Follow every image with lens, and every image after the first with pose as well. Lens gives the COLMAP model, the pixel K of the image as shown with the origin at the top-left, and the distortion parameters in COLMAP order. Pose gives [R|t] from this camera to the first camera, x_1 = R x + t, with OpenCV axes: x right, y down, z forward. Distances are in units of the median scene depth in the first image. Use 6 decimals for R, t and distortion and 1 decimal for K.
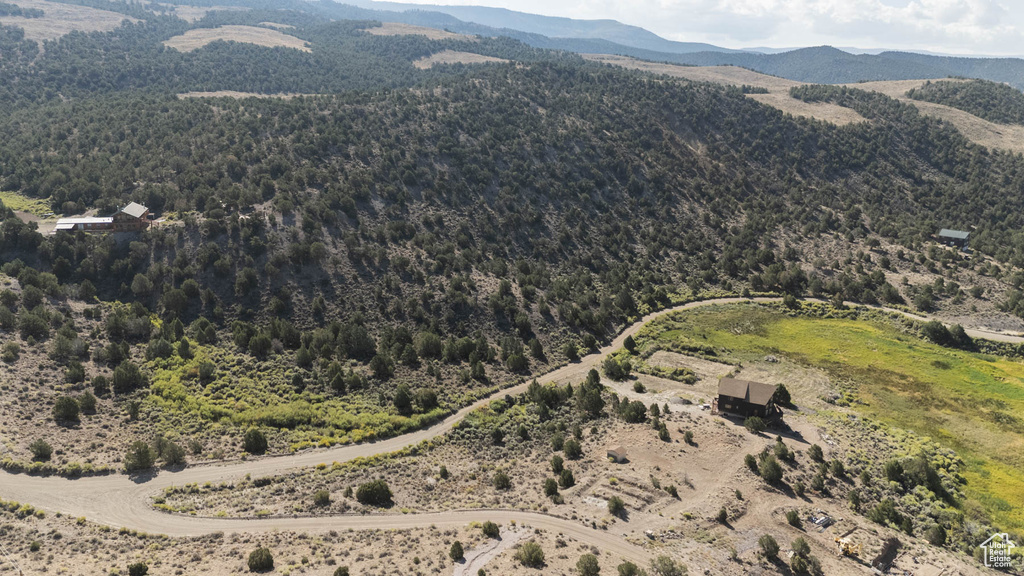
lens RADIAL K [[753.9, 0, 510.9], [0, 753.9, 283.1], [0, 0, 1]] dist [0.078881, -0.080814]
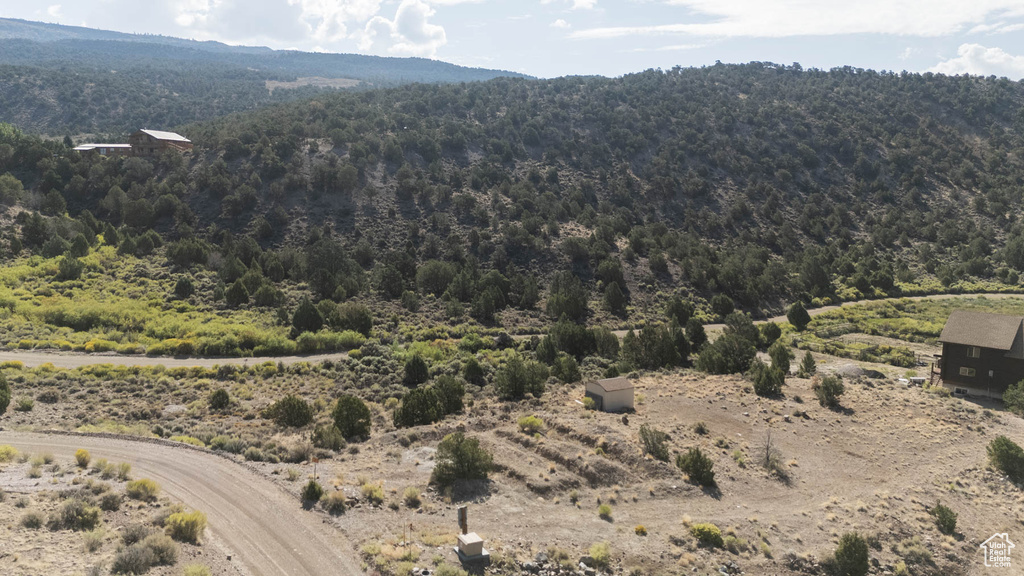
lens RADIAL K [[753.9, 0, 510.9], [0, 753.9, 283.1], [0, 0, 1]] dist [0.078881, -0.080814]
pose [[0.946203, 0.026227, -0.322510, 0.096558], [-0.066103, 0.991357, -0.113319, 0.095984], [0.316751, 0.128542, 0.939759, 0.268314]]
